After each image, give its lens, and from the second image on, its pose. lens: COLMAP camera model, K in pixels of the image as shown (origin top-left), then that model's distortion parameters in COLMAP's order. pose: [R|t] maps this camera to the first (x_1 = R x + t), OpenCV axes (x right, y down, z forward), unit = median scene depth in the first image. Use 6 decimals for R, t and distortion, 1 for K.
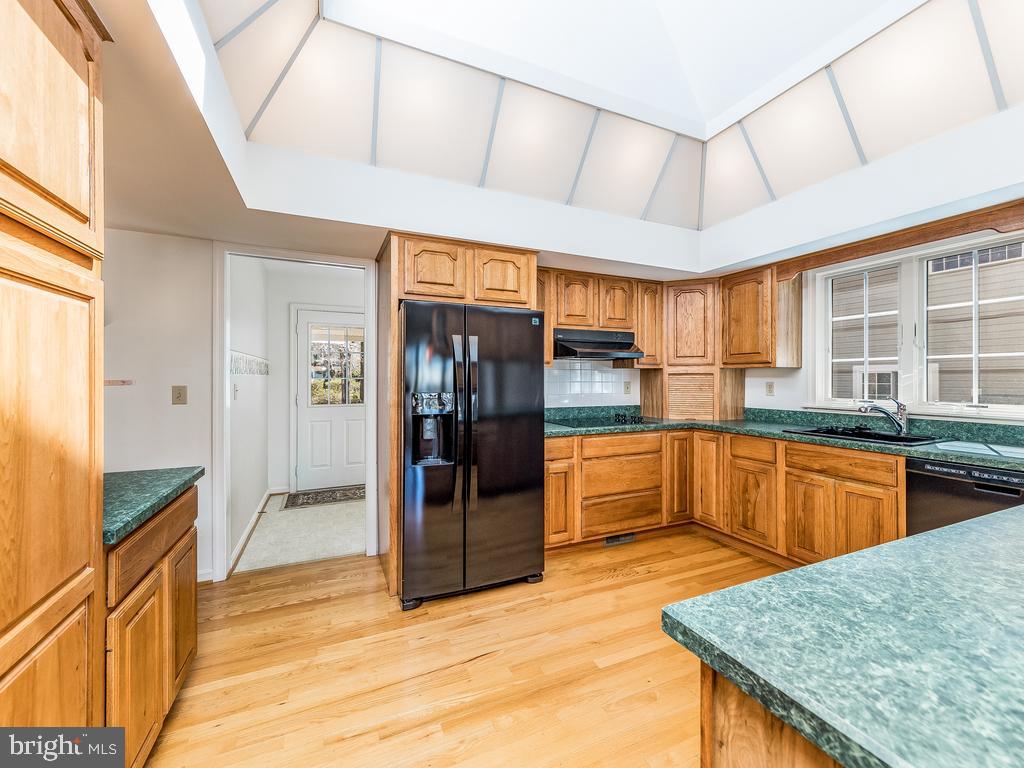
lens RADIAL K [[400.0, 0, 509.4], [0, 400.0, 376.1], [0, 0, 1]] dist [0.012304, 0.000016]
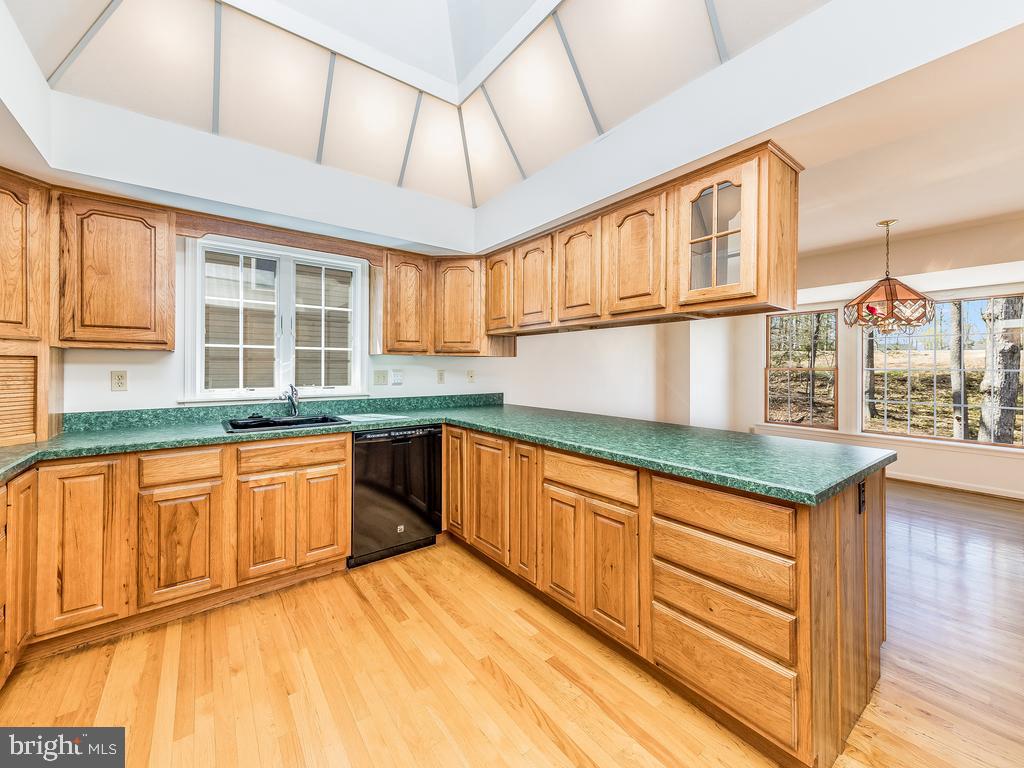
lens RADIAL K [[415.0, 0, 518.6], [0, 415.0, 368.7], [0, 0, 1]] dist [0.001966, 0.000106]
pose [[-0.248423, -0.000499, 0.968652, -0.239233], [-0.008105, 0.999966, -0.001564, 0.007252], [-0.968618, -0.008239, -0.248419, 0.606233]]
